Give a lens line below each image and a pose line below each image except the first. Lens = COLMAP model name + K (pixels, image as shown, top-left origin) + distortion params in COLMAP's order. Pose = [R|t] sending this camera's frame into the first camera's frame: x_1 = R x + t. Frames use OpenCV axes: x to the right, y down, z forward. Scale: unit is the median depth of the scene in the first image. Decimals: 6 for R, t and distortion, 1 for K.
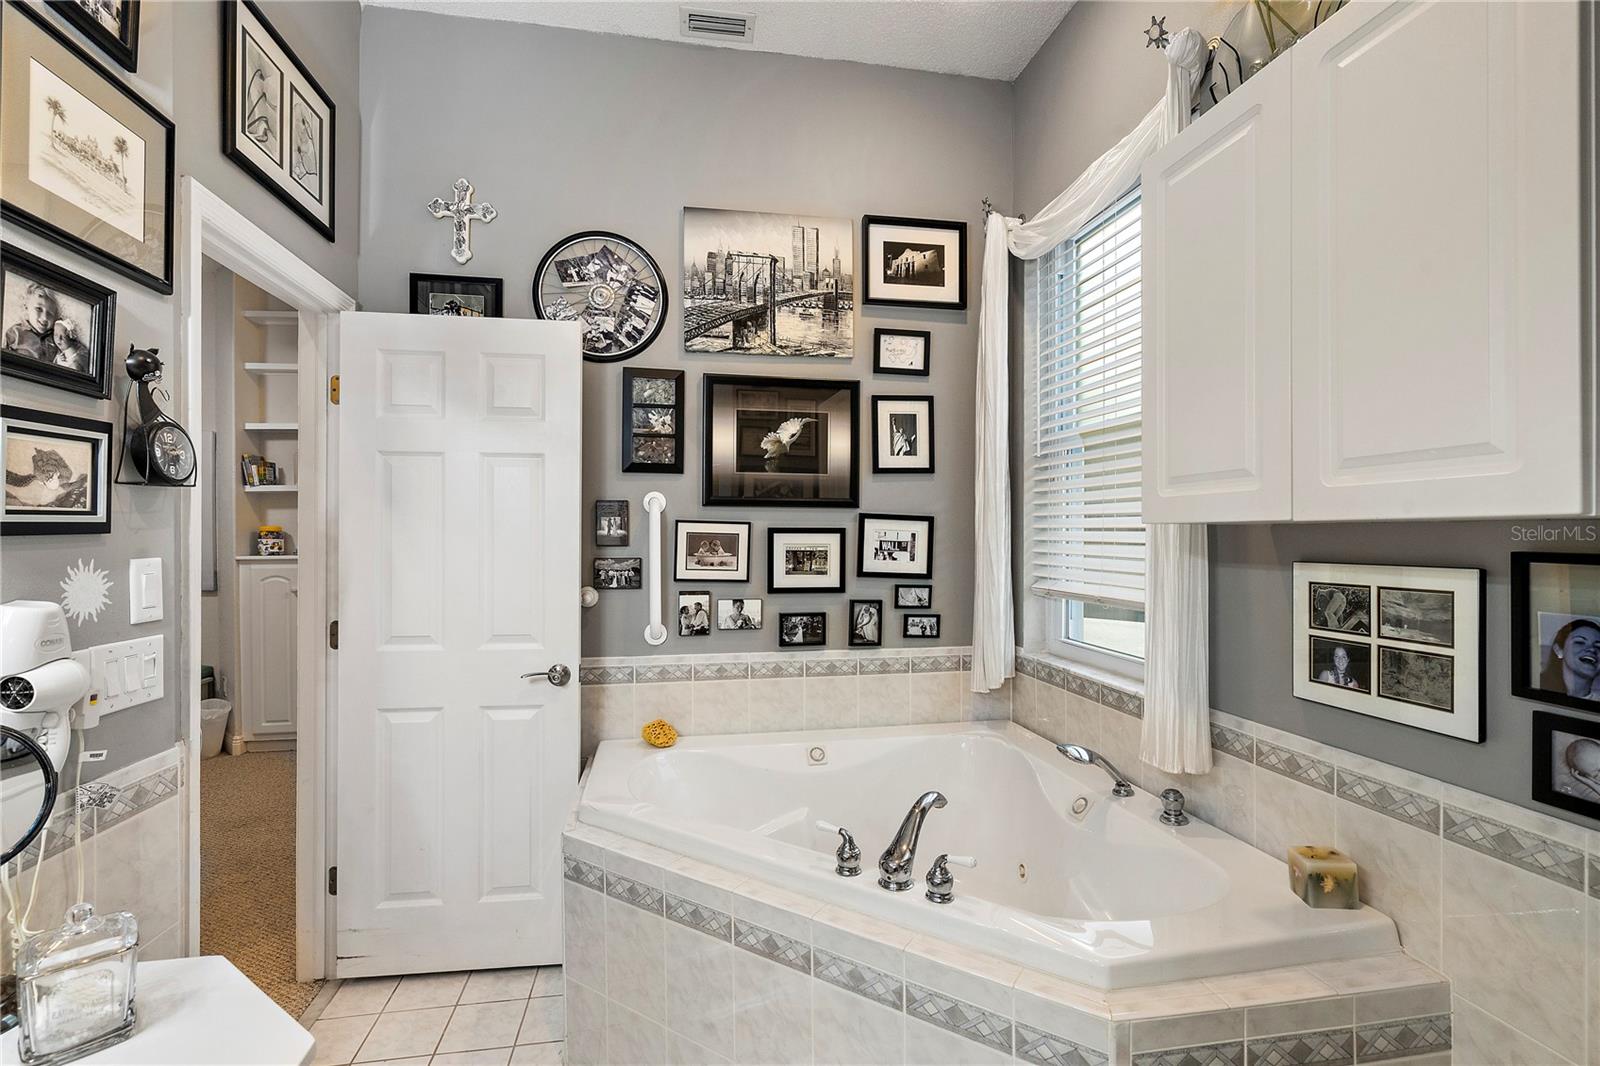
lens RADIAL K [[731.6, 0, 795.7], [0, 731.6, 533.5], [0, 0, 1]] dist [-0.004728, 0.002176]
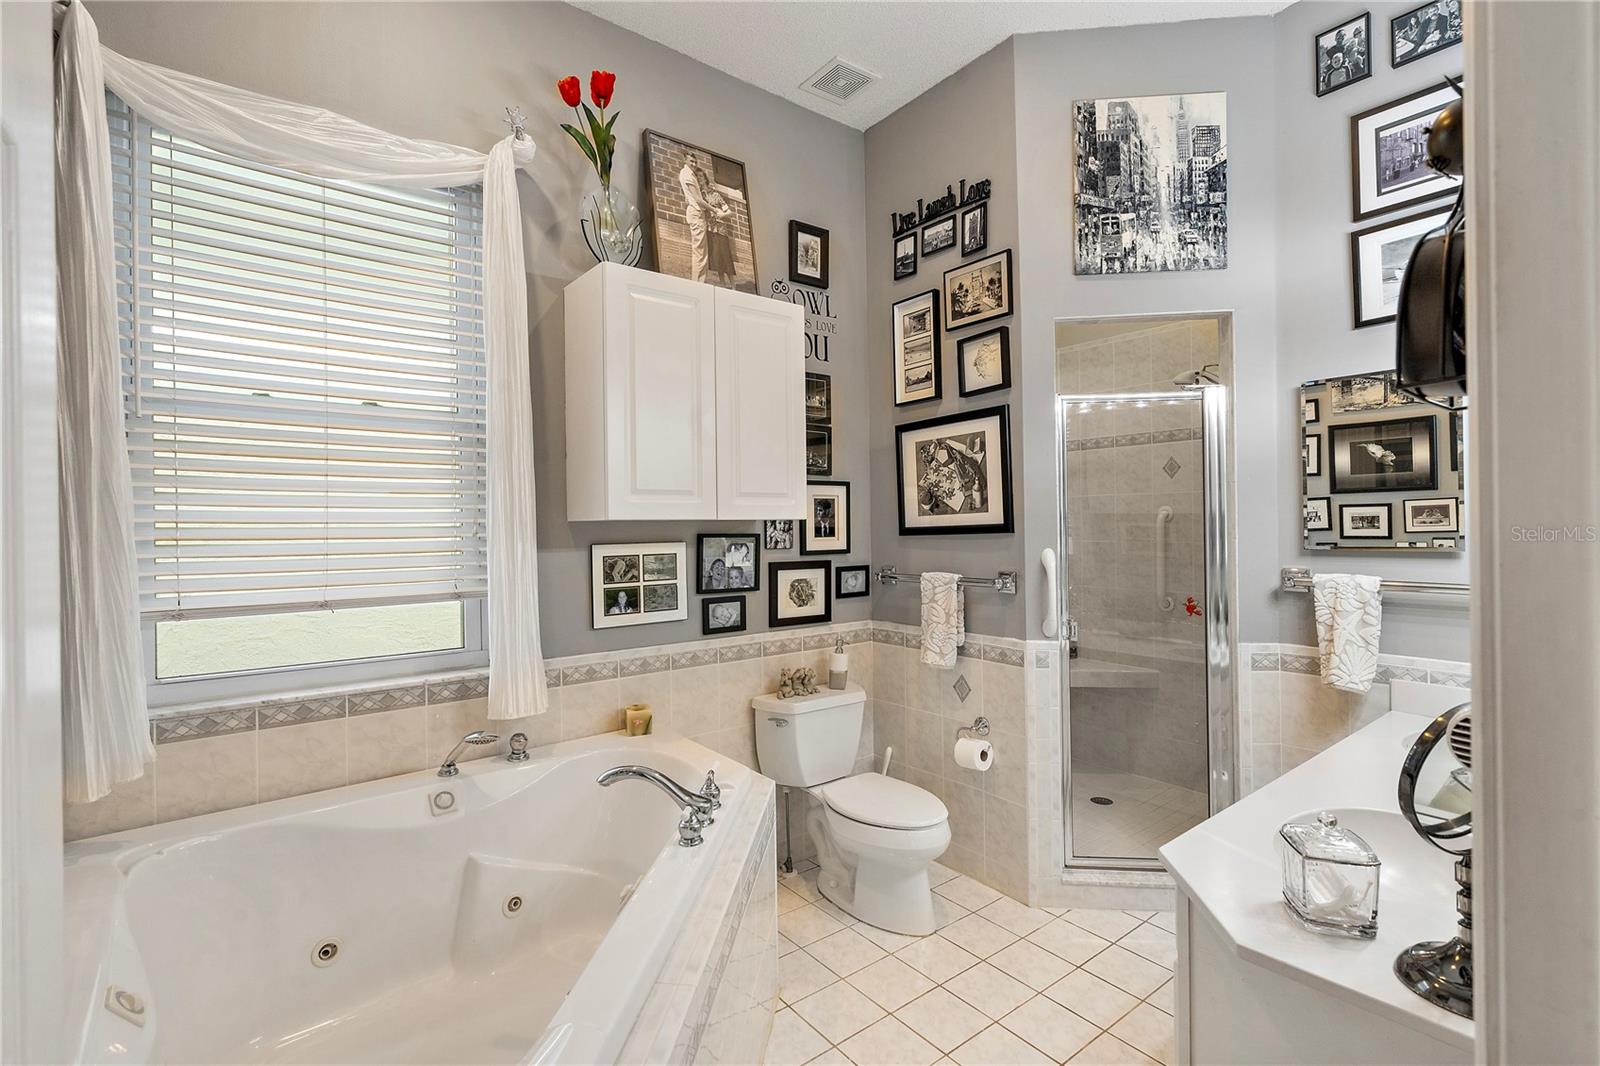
lens RADIAL K [[731.6, 0, 799.3], [0, 731.6, 530.7], [0, 0, 1]] dist [-0.004728, 0.002176]
pose [[-0.467720, 0.000031, 0.883877, -1.063132], [0.010511, 0.999929, 0.005527, 0.004048], [-0.883814, 0.011876, -0.467687, 1.516996]]
